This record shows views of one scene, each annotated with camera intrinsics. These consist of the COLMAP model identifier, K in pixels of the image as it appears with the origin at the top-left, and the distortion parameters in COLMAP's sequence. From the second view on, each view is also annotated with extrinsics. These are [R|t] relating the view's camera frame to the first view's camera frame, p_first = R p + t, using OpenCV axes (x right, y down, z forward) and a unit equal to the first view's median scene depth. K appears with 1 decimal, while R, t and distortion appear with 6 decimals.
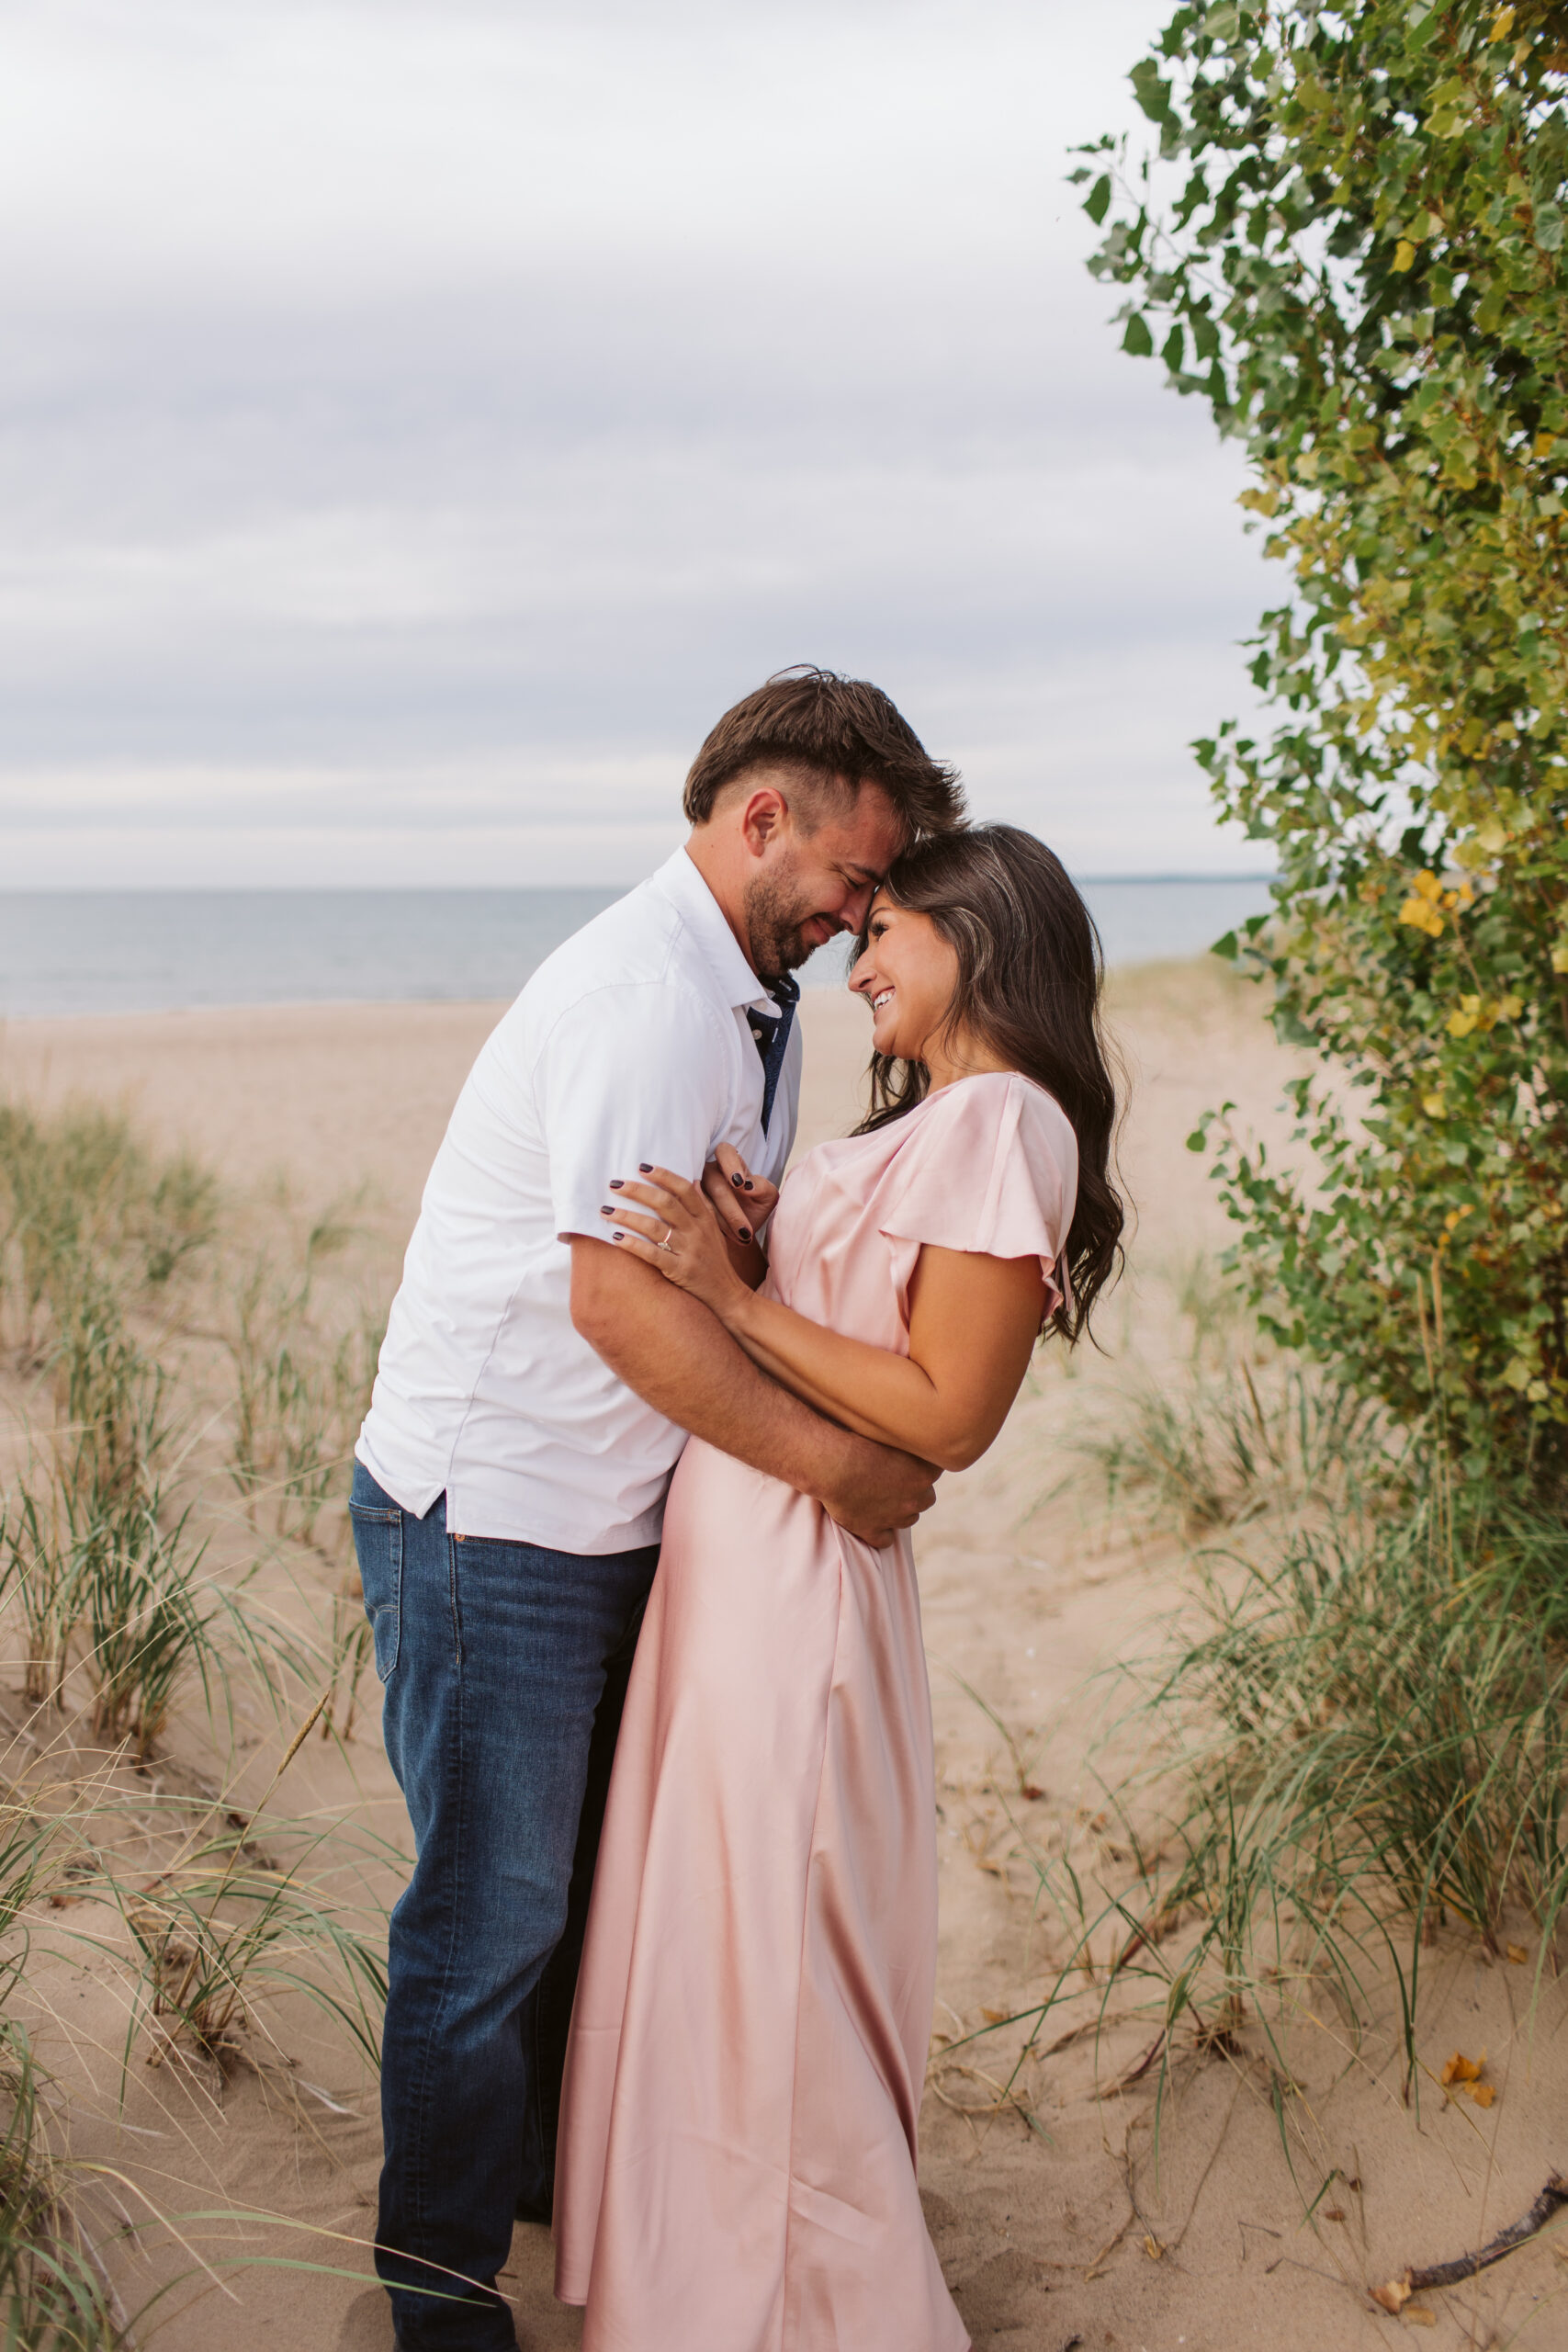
lens RADIAL K [[2334.3, 0, 887.1], [0, 2334.3, 1174.6], [0, 0, 1]] dist [0.171531, -0.275794]
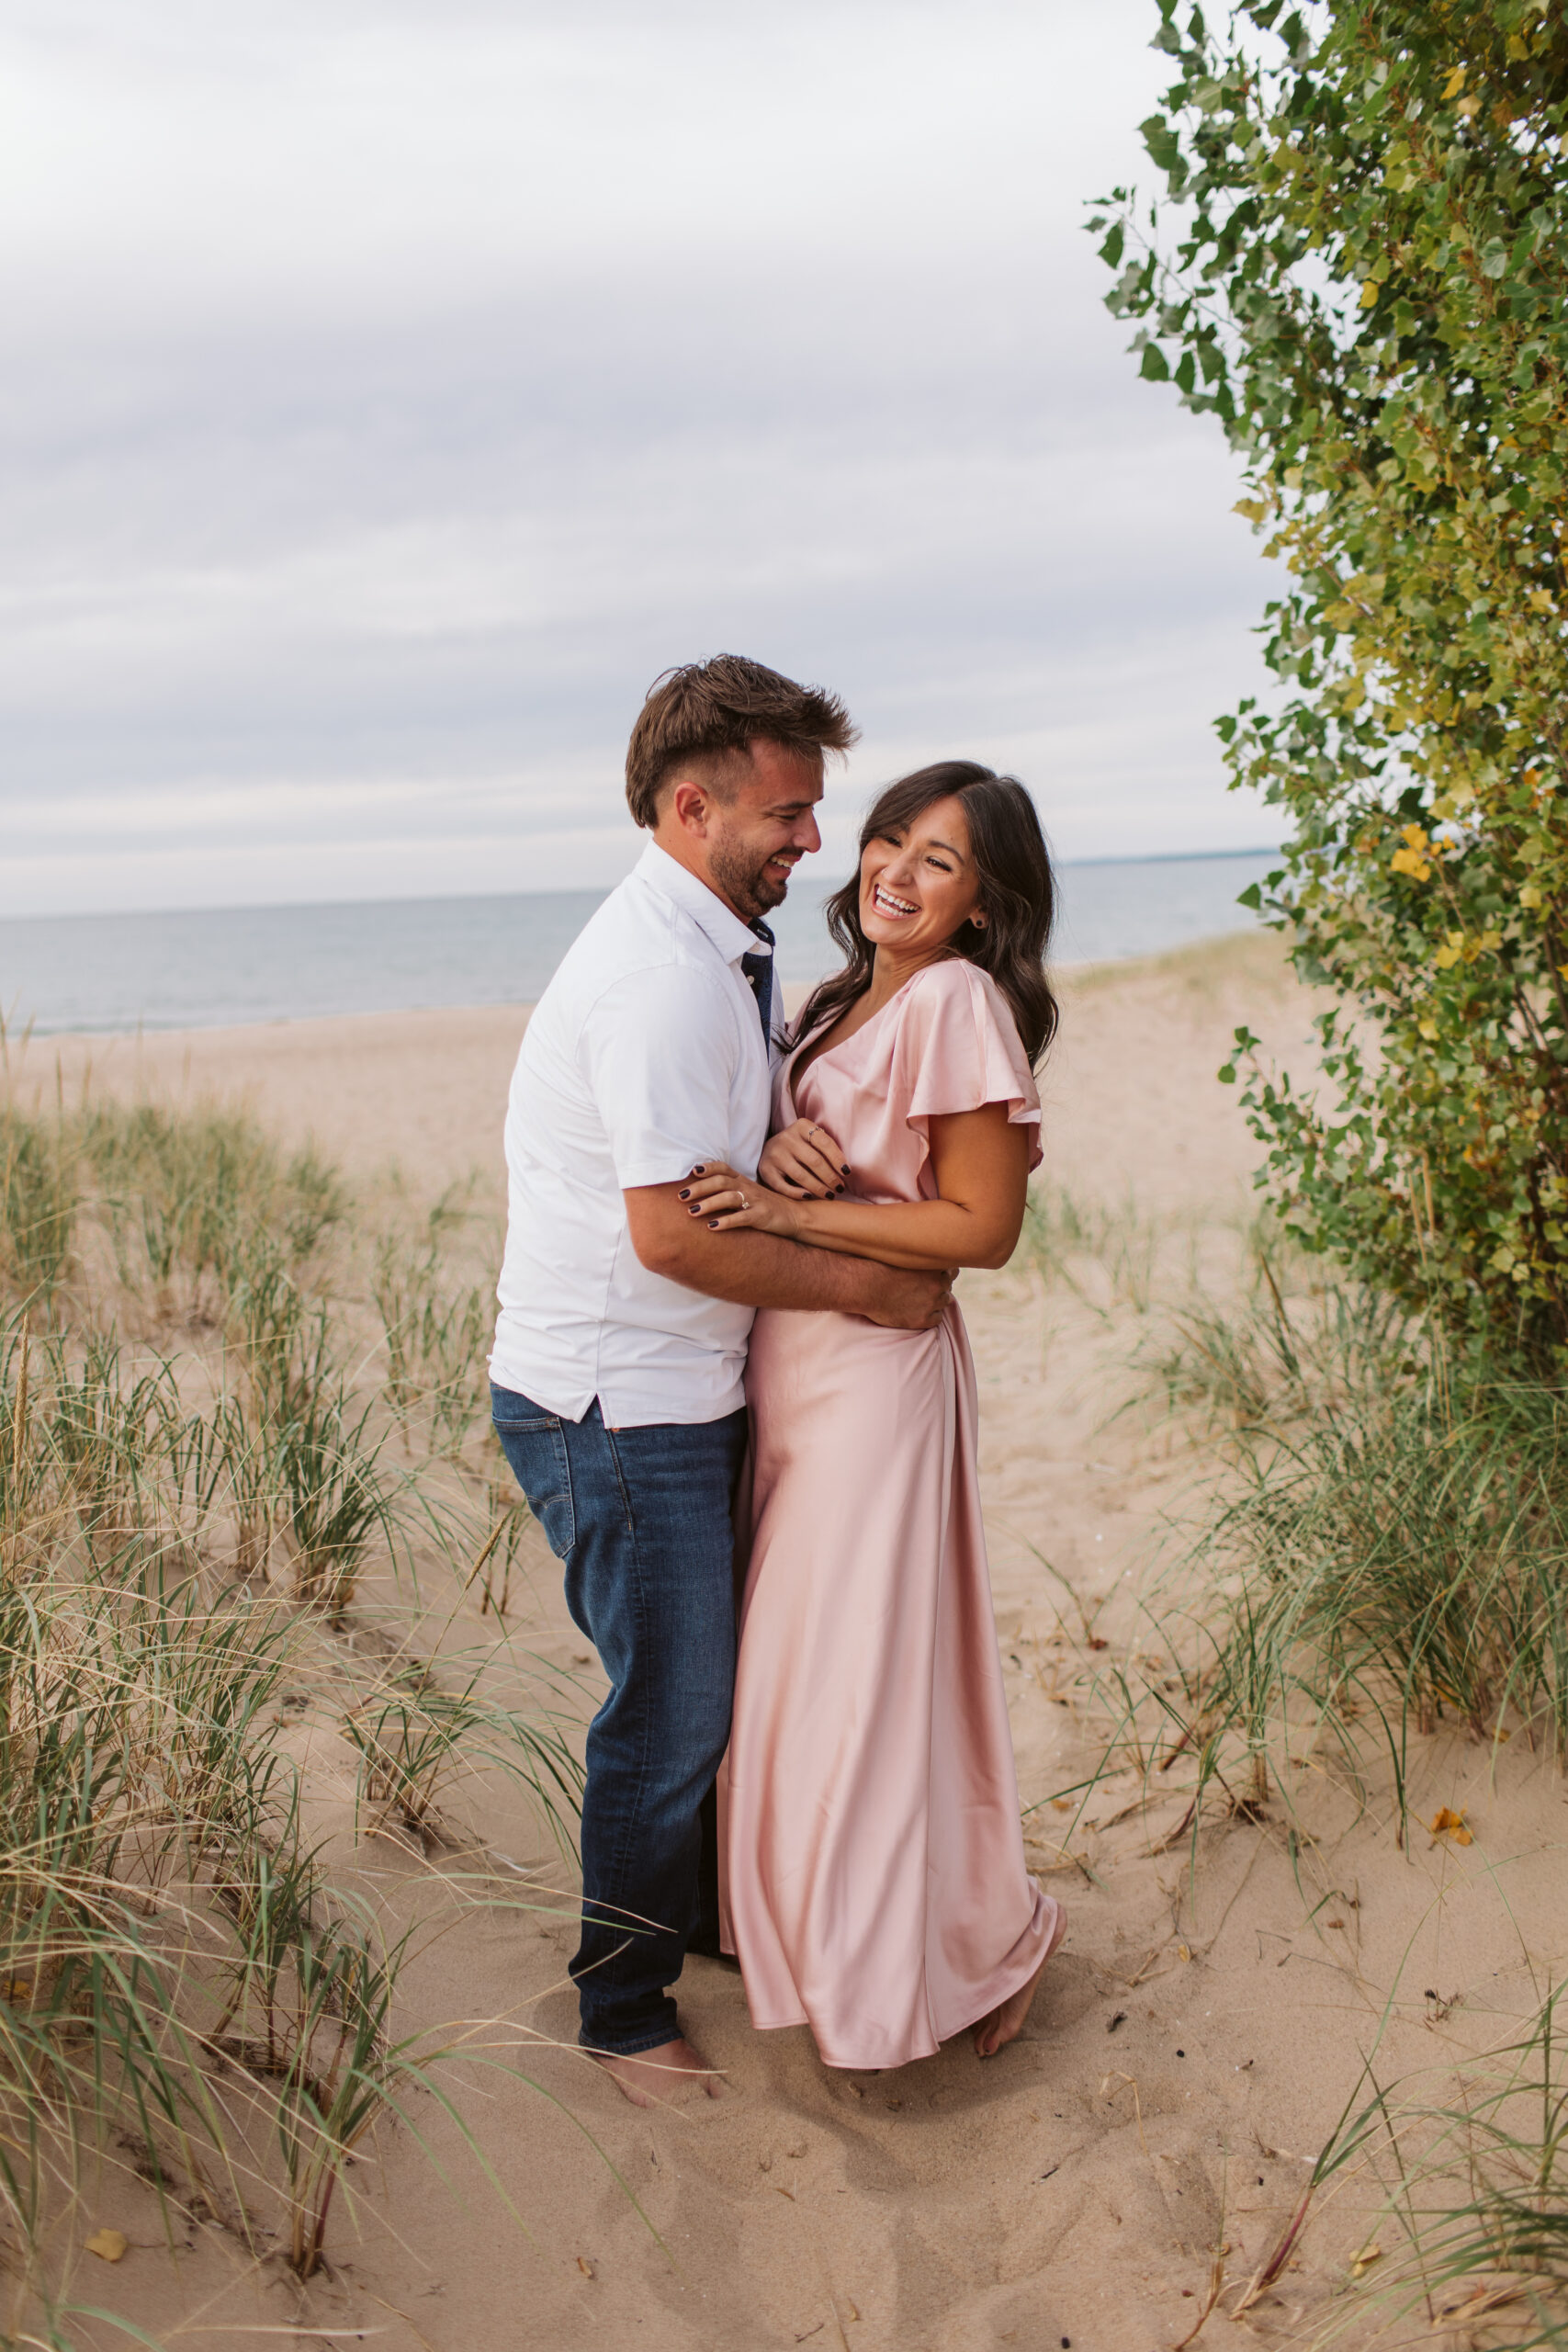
lens RADIAL K [[2334.3, 0, 887.1], [0, 2334.3, 1174.6], [0, 0, 1]] dist [0.171531, -0.275794]
pose [[0.998645, -0.032729, -0.040454, 0.013002], [0.032907, 0.999451, 0.003758, 0.026181], [0.040309, -0.005084, 0.999174, -0.144012]]
